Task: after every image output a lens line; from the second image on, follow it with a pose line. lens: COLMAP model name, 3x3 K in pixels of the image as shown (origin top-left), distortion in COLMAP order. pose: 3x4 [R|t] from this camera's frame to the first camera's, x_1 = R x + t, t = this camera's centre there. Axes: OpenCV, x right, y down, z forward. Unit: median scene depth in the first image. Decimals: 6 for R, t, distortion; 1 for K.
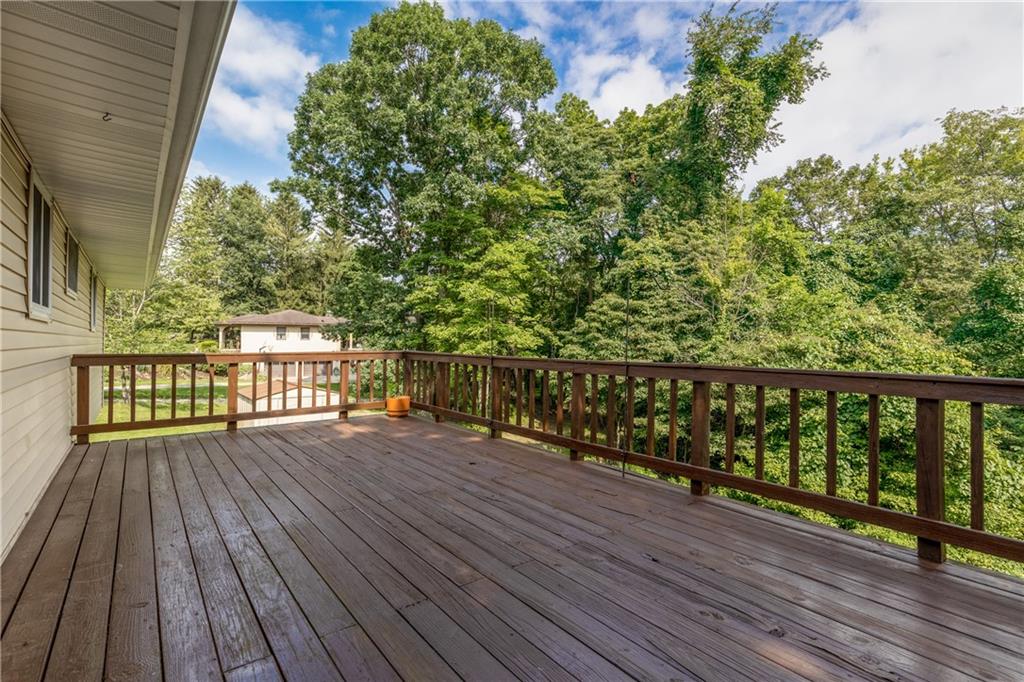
lens RADIAL K [[483.1, 0, 510.7], [0, 483.1, 325.8], [0, 0, 1]] dist [-0.000361, -0.000129]
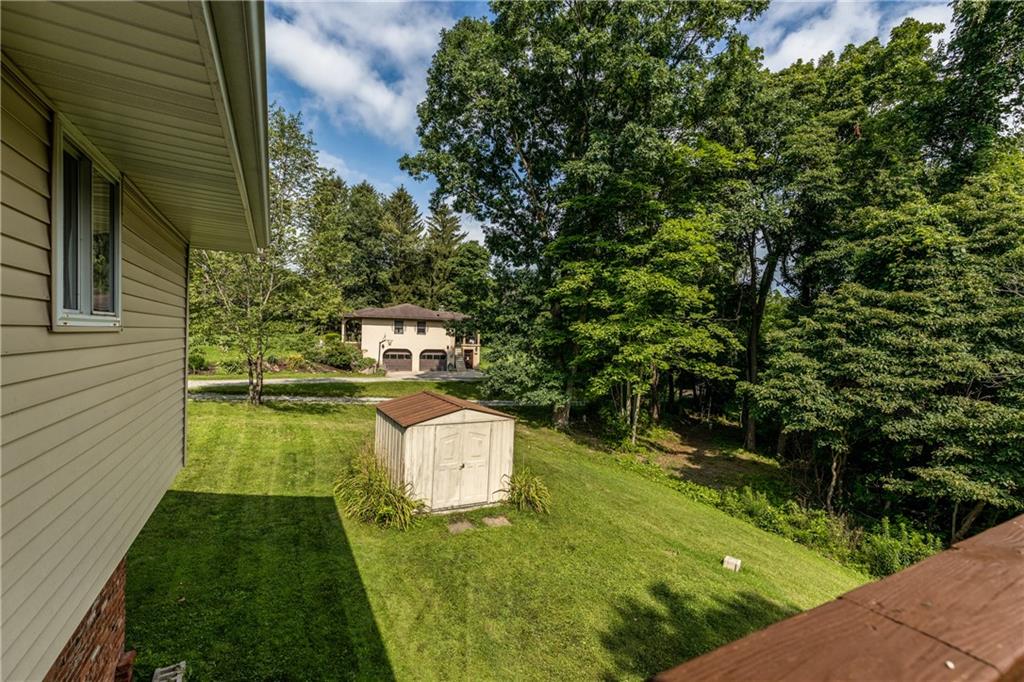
lens RADIAL K [[480.5, 0, 514.0], [0, 480.5, 333.4], [0, 0, 1]] dist [0.001777, 0.000193]
pose [[0.981402, 0.023006, -0.190580, -0.109103], [-0.018813, 0.999540, 0.023780, 0.000218], [0.191039, -0.019752, 0.981384, 0.155853]]
